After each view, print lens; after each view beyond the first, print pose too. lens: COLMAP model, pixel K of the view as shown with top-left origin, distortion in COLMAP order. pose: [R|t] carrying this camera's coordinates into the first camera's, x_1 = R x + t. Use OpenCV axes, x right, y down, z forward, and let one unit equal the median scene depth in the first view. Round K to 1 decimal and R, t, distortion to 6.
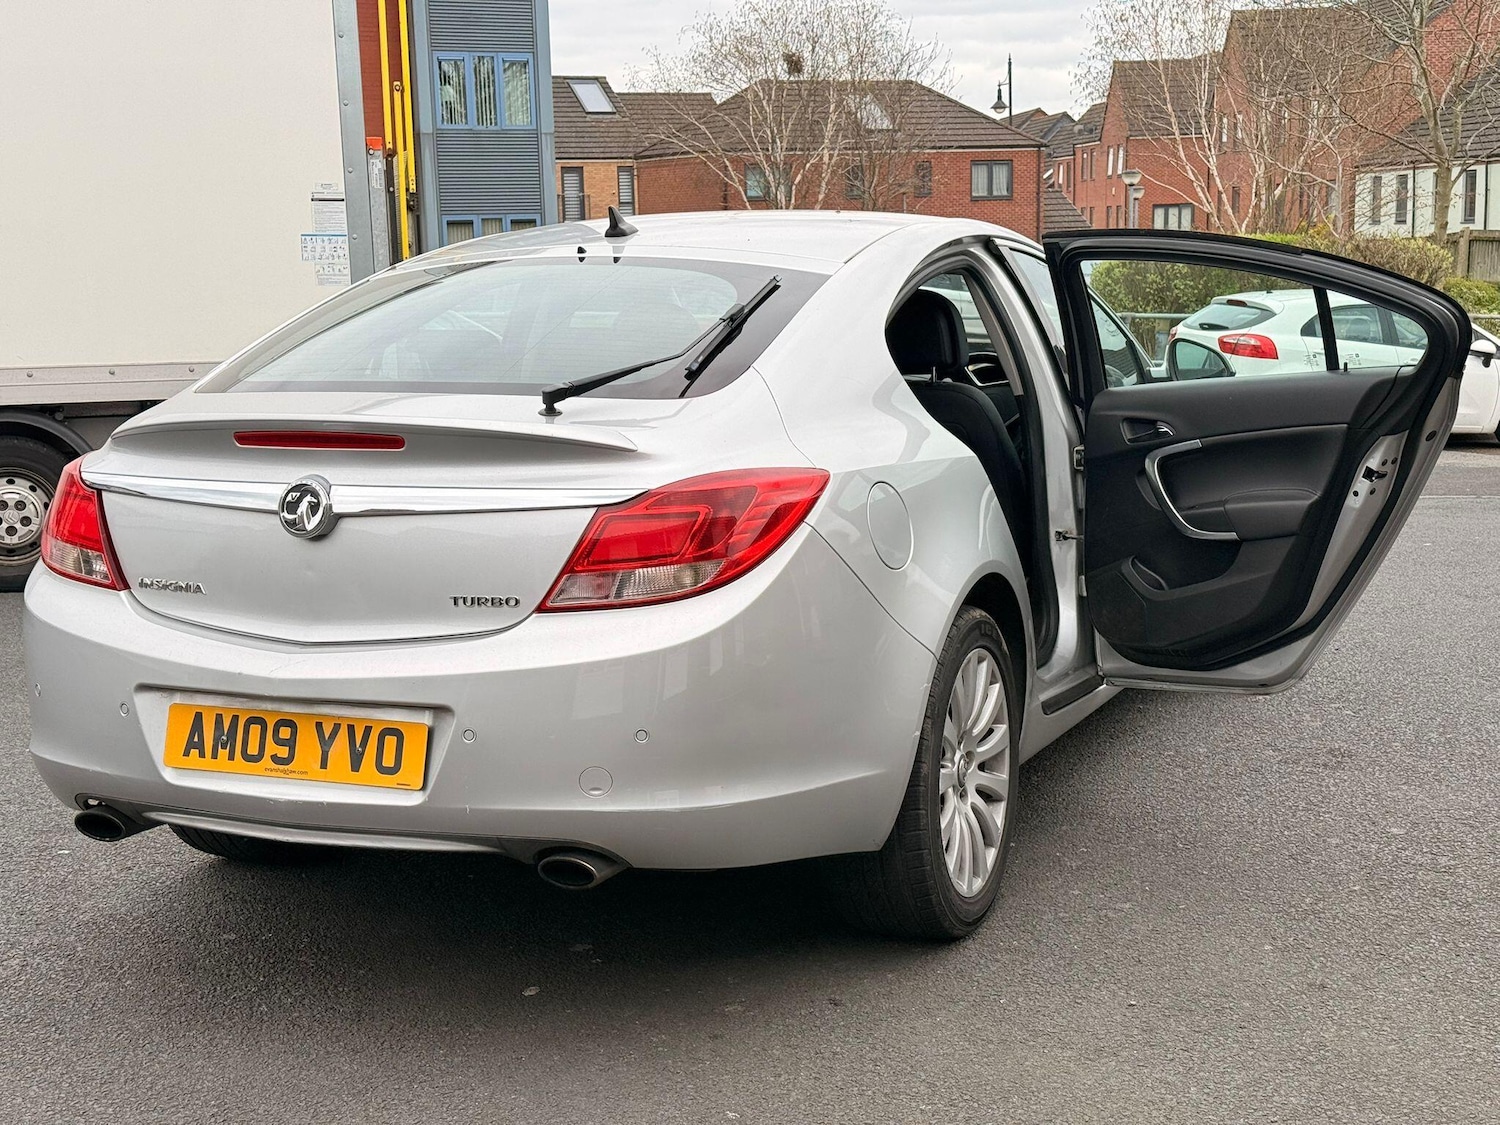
lens RADIAL K [[2111.1, 0, 750.0], [0, 2111.1, 562.5], [0, 0, 1]] dist [0.188118, -0.356372]
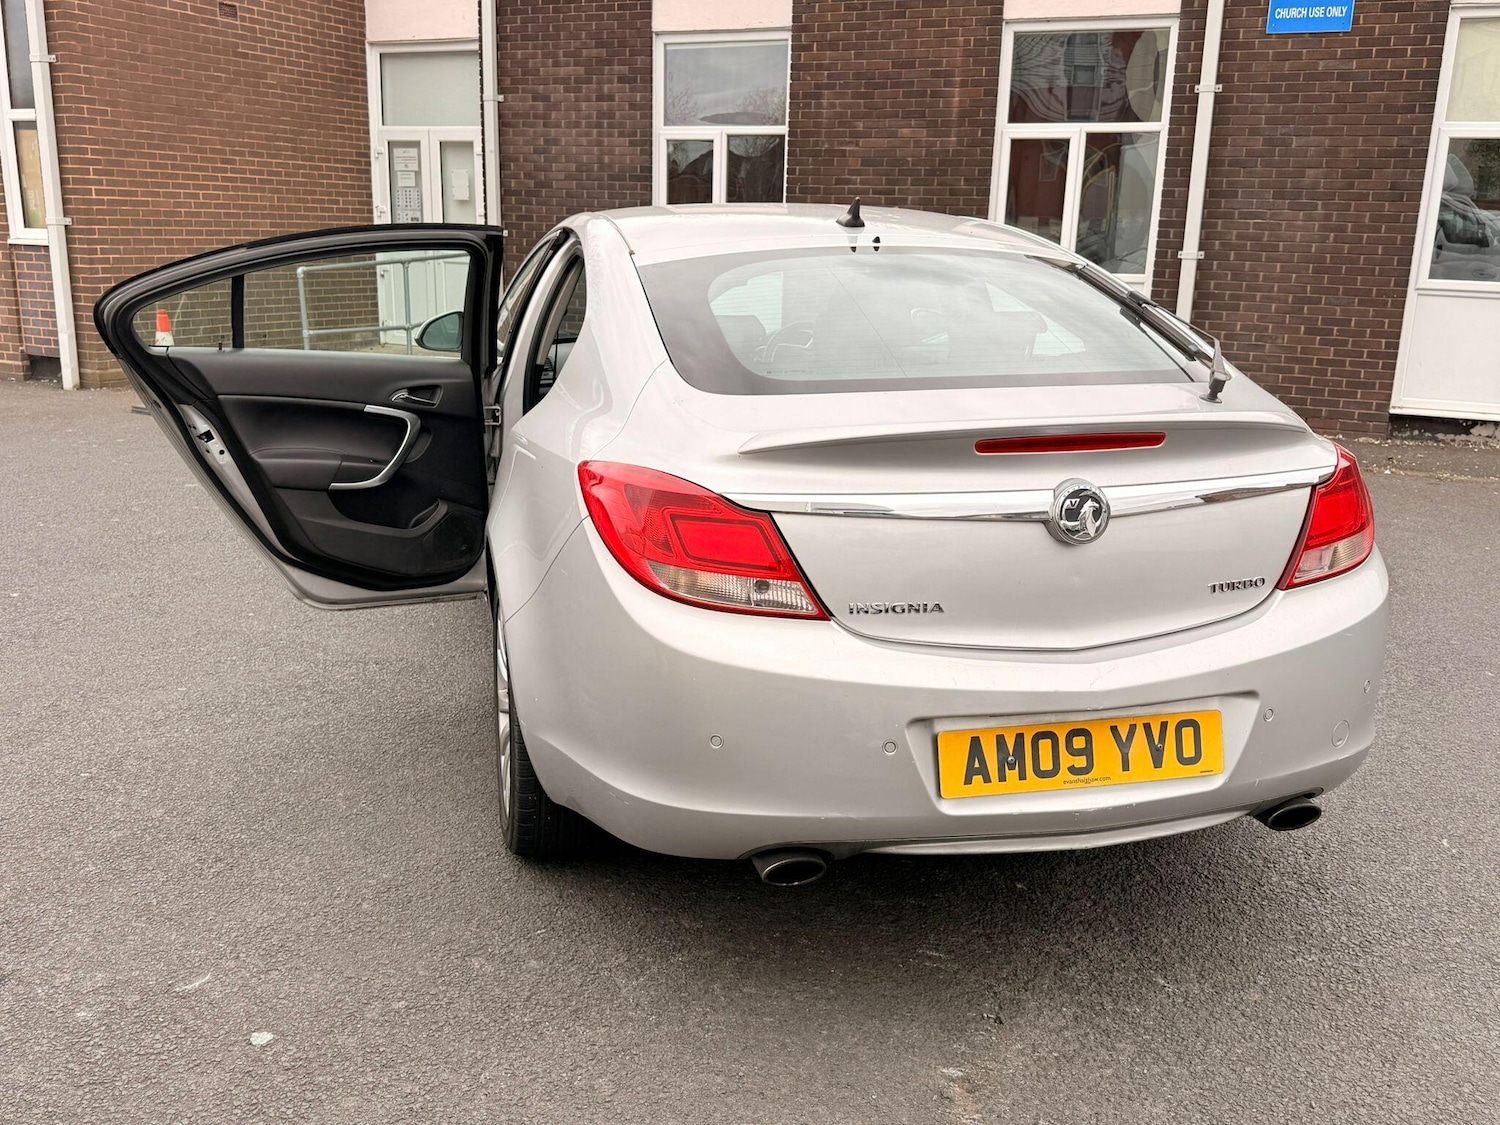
lens RADIAL K [[1331.7, 0, 750.1], [0, 1331.7, 559.1], [0, 0, 1]] dist [0.140084, -0.275789]
pose [[0.787754, -0.121782, 0.603831, -0.688652], [0.063575, 0.991101, 0.116948, -0.084727], [-0.612700, -0.053738, 0.788486, 0.594829]]
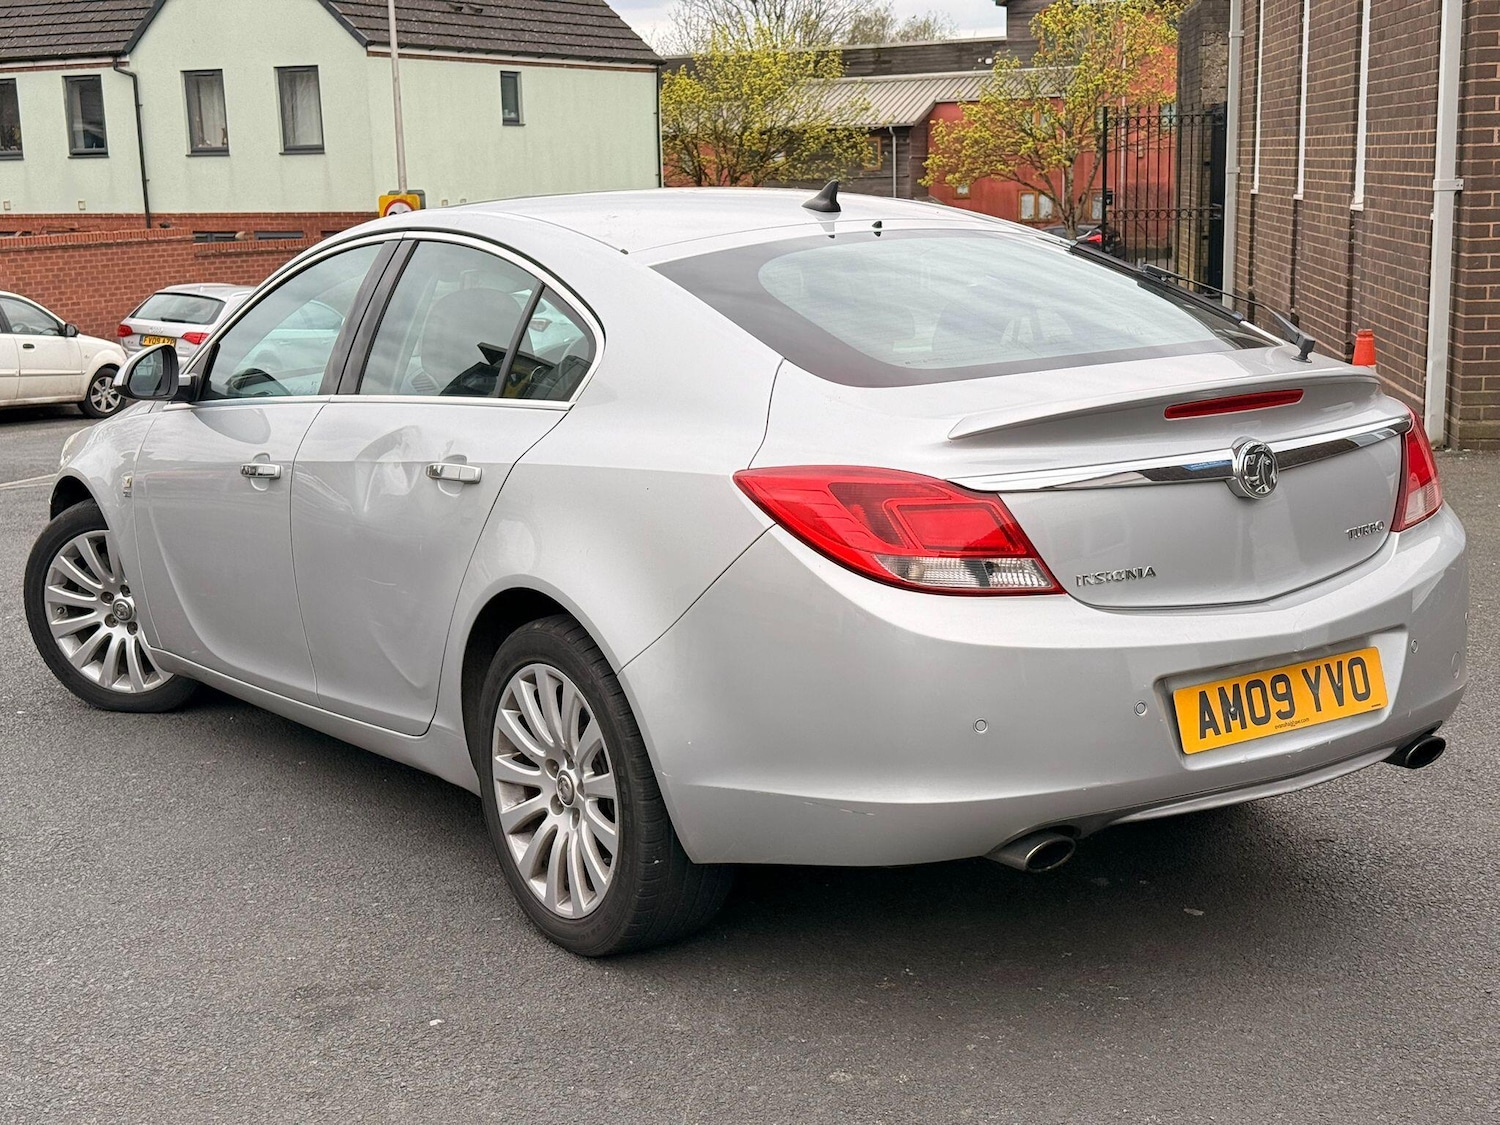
lens RADIAL K [[2111.1, 0, 750.0], [0, 2111.1, 562.5], [0, 0, 1]] dist [0.188118, -0.356372]
pose [[0.521704, -0.146949, 0.840376, -1.179857], [0.146766, 0.985827, 0.081271, -0.098277], [-0.840408, 0.080939, 0.535877, 0.646060]]
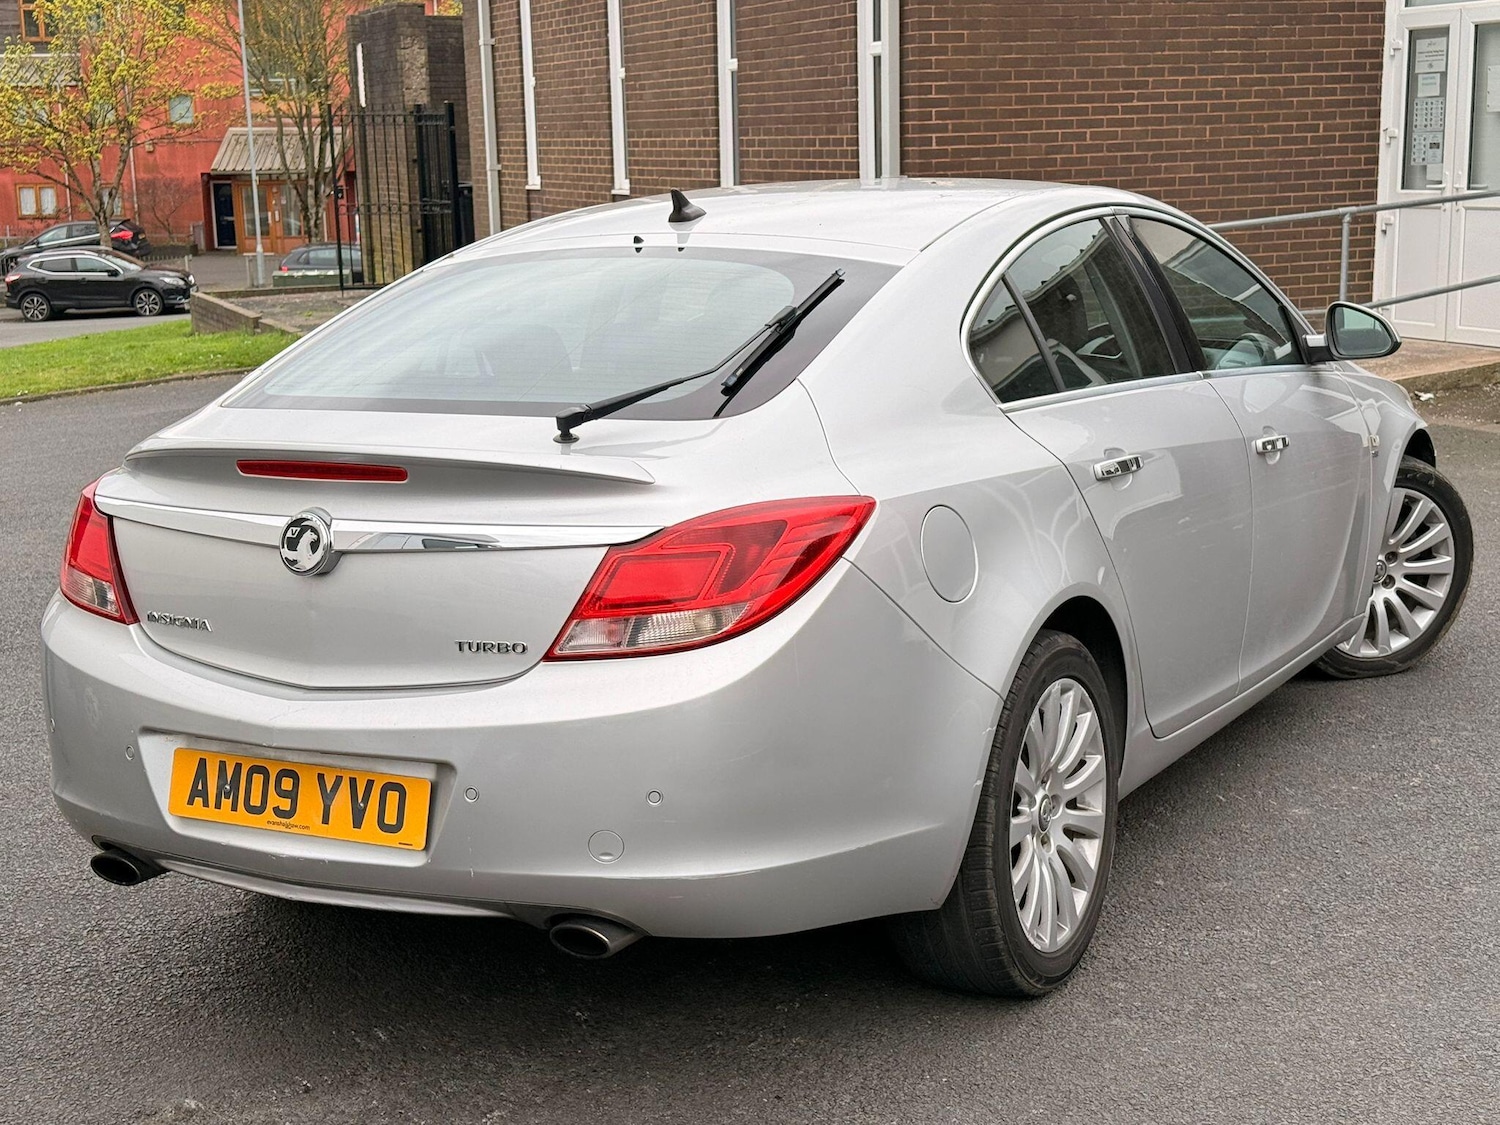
lens RADIAL K [[2223.0, 0, 750.0], [0, 2223.0, 562.5], [0, 0, 1]] dist [0.182201, -0.440922]
pose [[0.994778, 0.000119, -0.102059, 0.083127], [0.003686, 0.999305, 0.037085, -0.052103], [0.101992, -0.037268, 0.994087, 0.043195]]
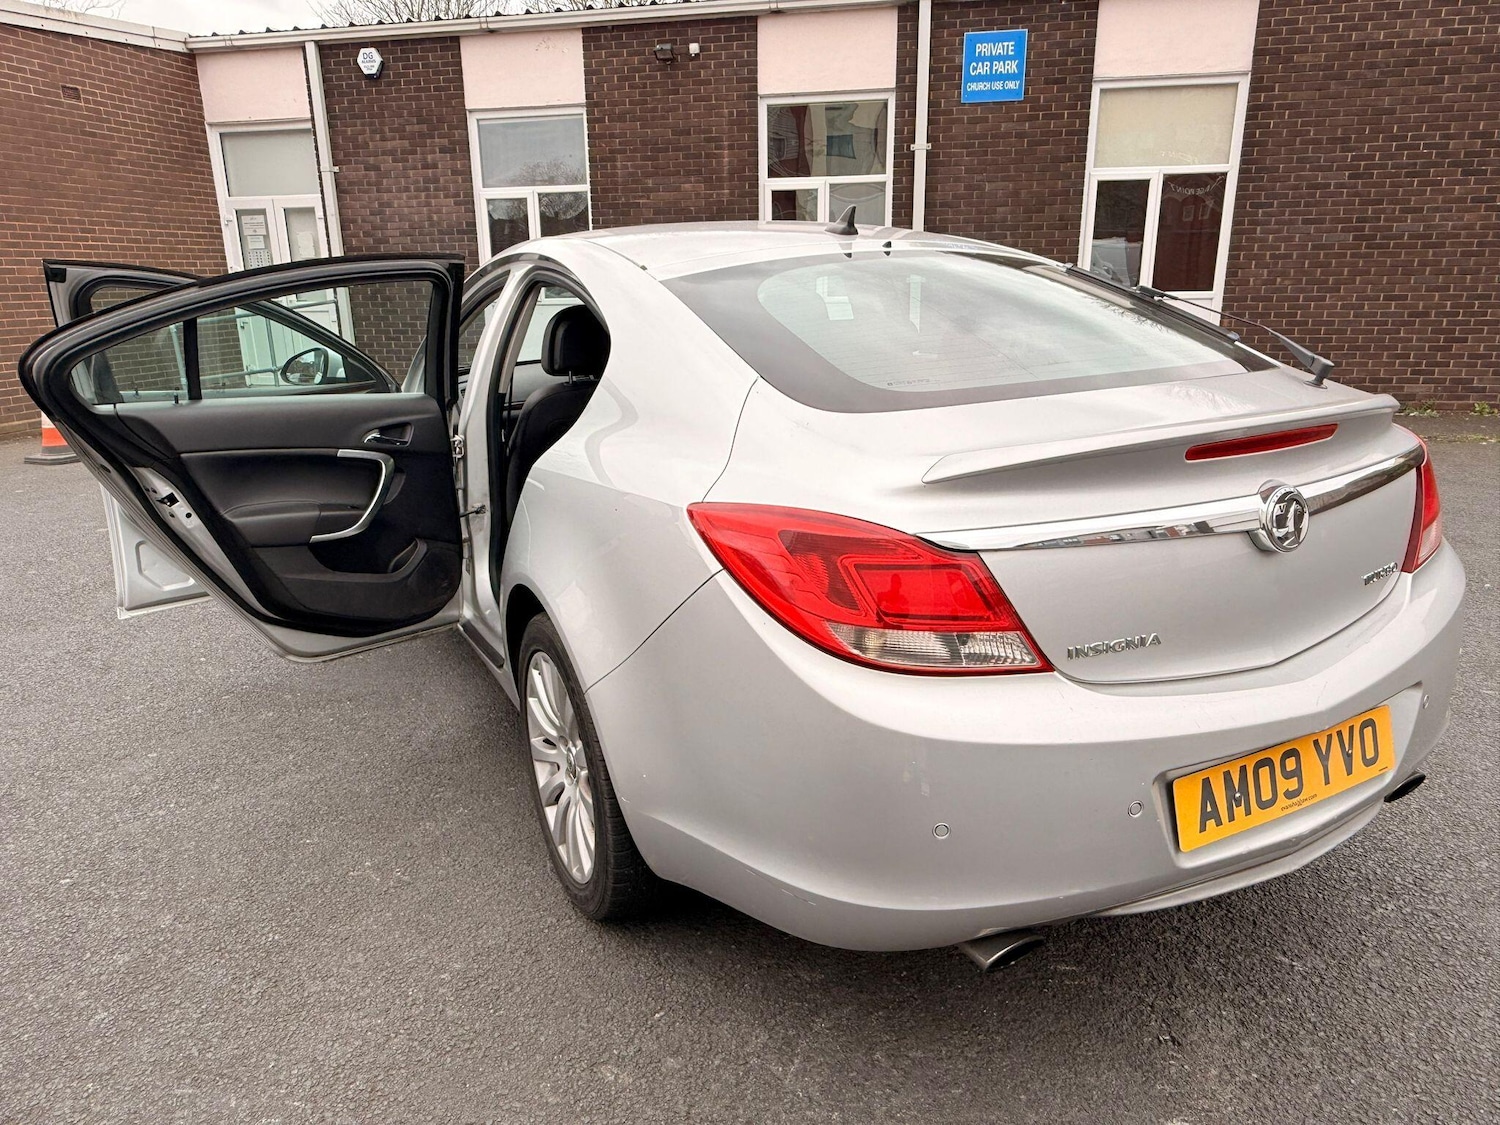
lens RADIAL K [[990.9, 0, 740.7], [0, 990.9, 562.2], [0, 0, 1]] dist [-0.008314, 0.017585]
pose [[0.635052, -0.219358, 0.740670, -0.651056], [0.129380, 0.975493, 0.177973, -0.108921], [-0.761558, -0.017195, 0.647869, 0.886785]]
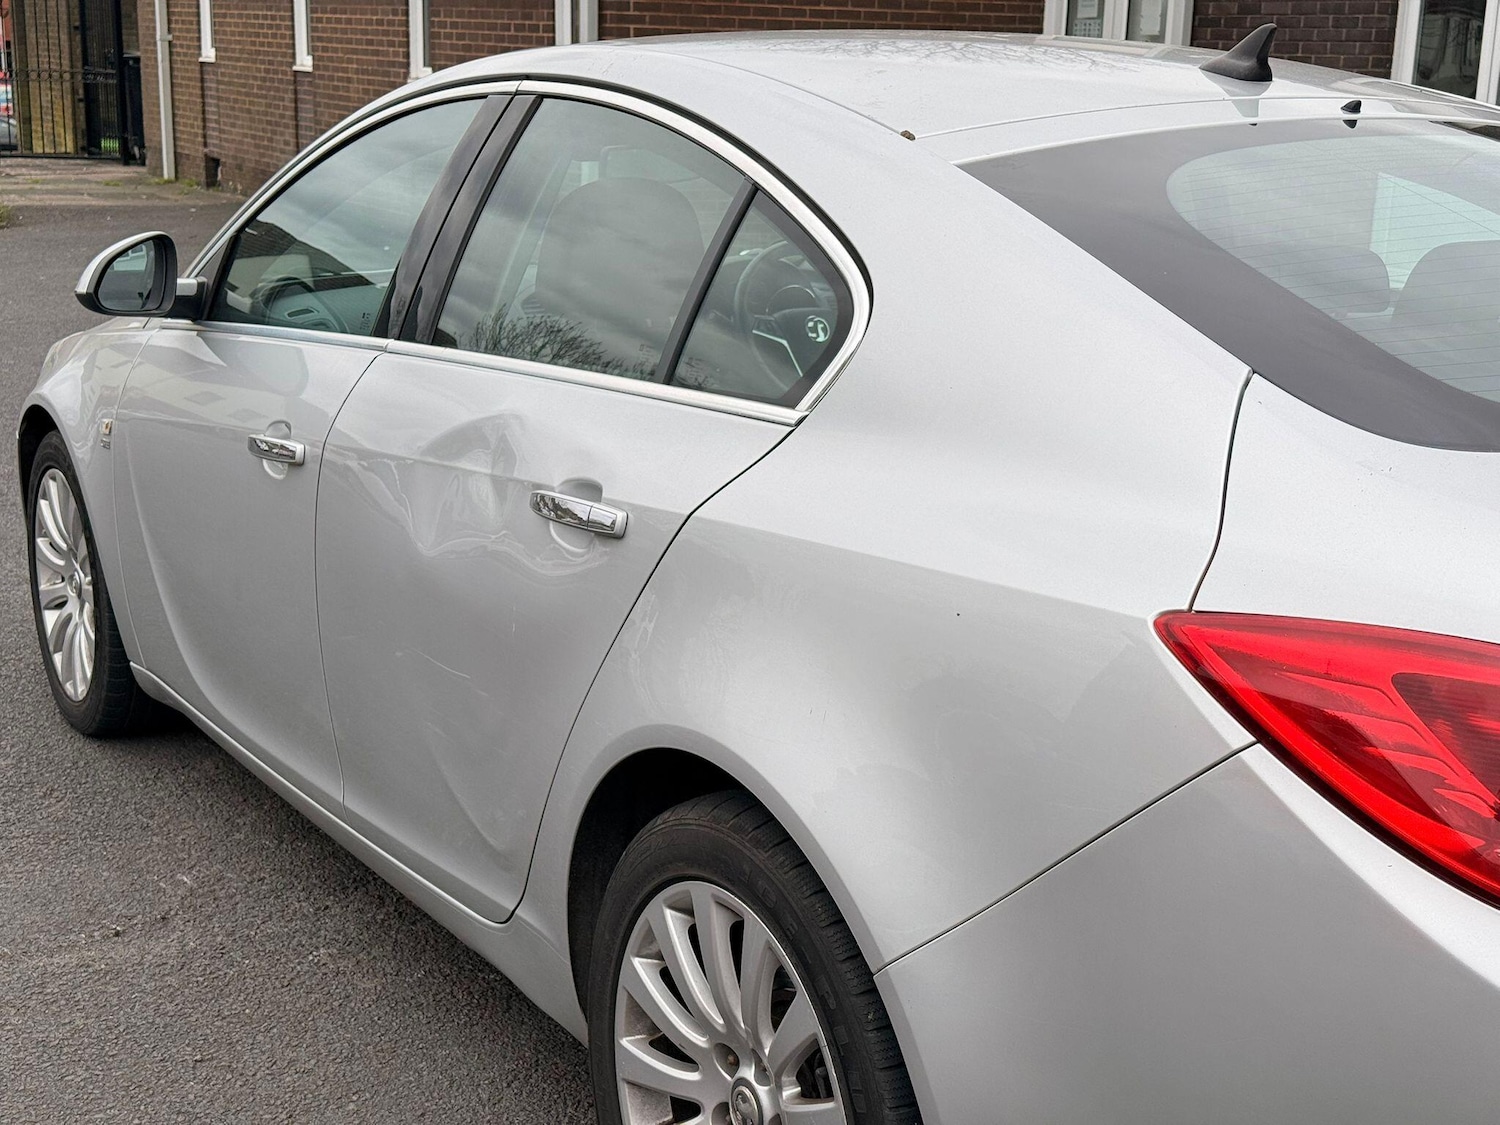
lens RADIAL K [[2111.1, 0, 750.0], [0, 2111.1, 562.5], [0, 0, 1]] dist [0.188118, -0.356372]
pose [[0.571690, -0.158781, 0.804959, -0.781939], [0.088570, 0.987305, 0.131846, -0.143119], [-0.815675, -0.004080, 0.578496, 0.977250]]
